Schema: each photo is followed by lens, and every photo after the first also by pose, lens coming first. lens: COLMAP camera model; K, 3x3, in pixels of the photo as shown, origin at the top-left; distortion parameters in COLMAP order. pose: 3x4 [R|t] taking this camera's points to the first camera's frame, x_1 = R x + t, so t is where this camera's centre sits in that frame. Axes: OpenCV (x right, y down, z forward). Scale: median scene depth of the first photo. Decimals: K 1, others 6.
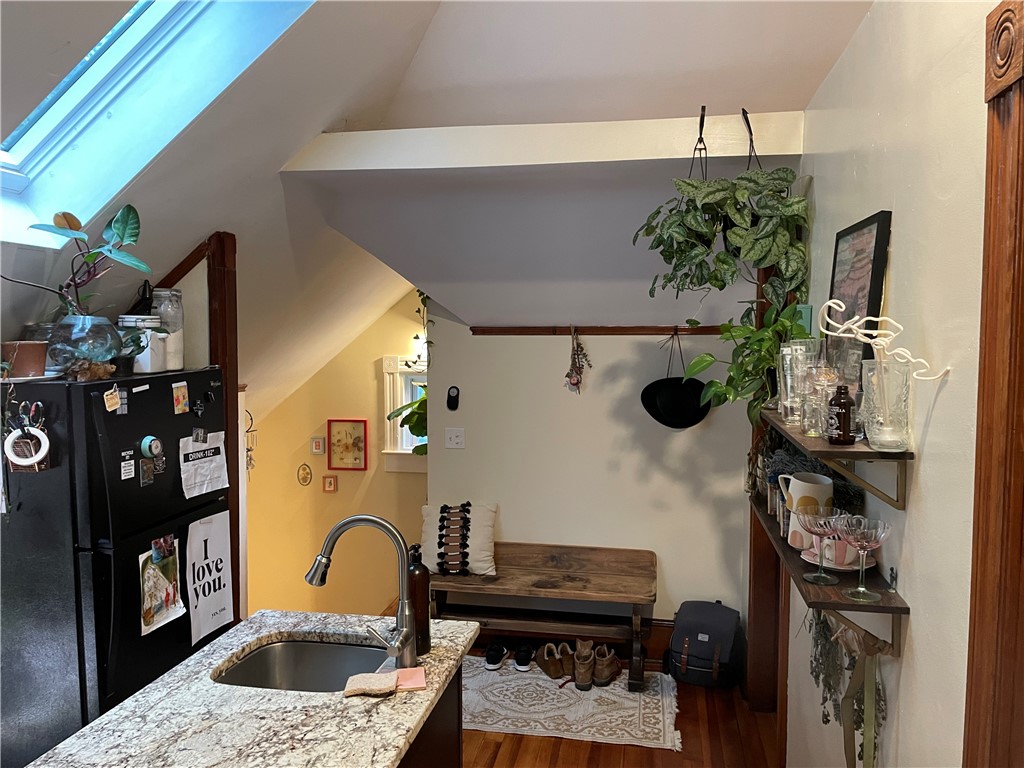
lens RADIAL K [[771.2, 0, 507.8], [0, 771.2, 370.1], [0, 0, 1]] dist [0.044052, -0.009293]
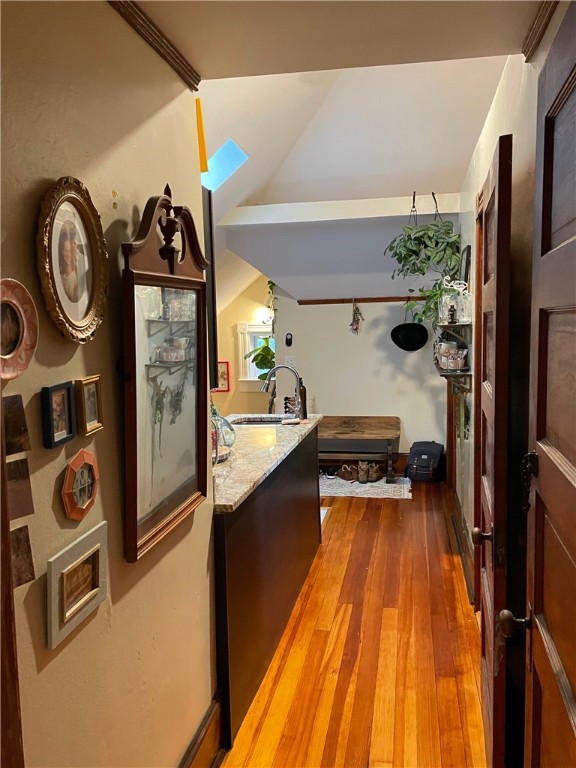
lens RADIAL K [[635.5, 0, 275.2], [0, 635.5, 386.9], [0, 0, 1]] dist [0.030325, -0.057564]
pose [[0.999432, -0.026601, -0.020677, -0.080422], [0.027711, 0.998082, 0.055361, 0.068484], [0.019165, -0.055903, 0.998252, -0.563603]]
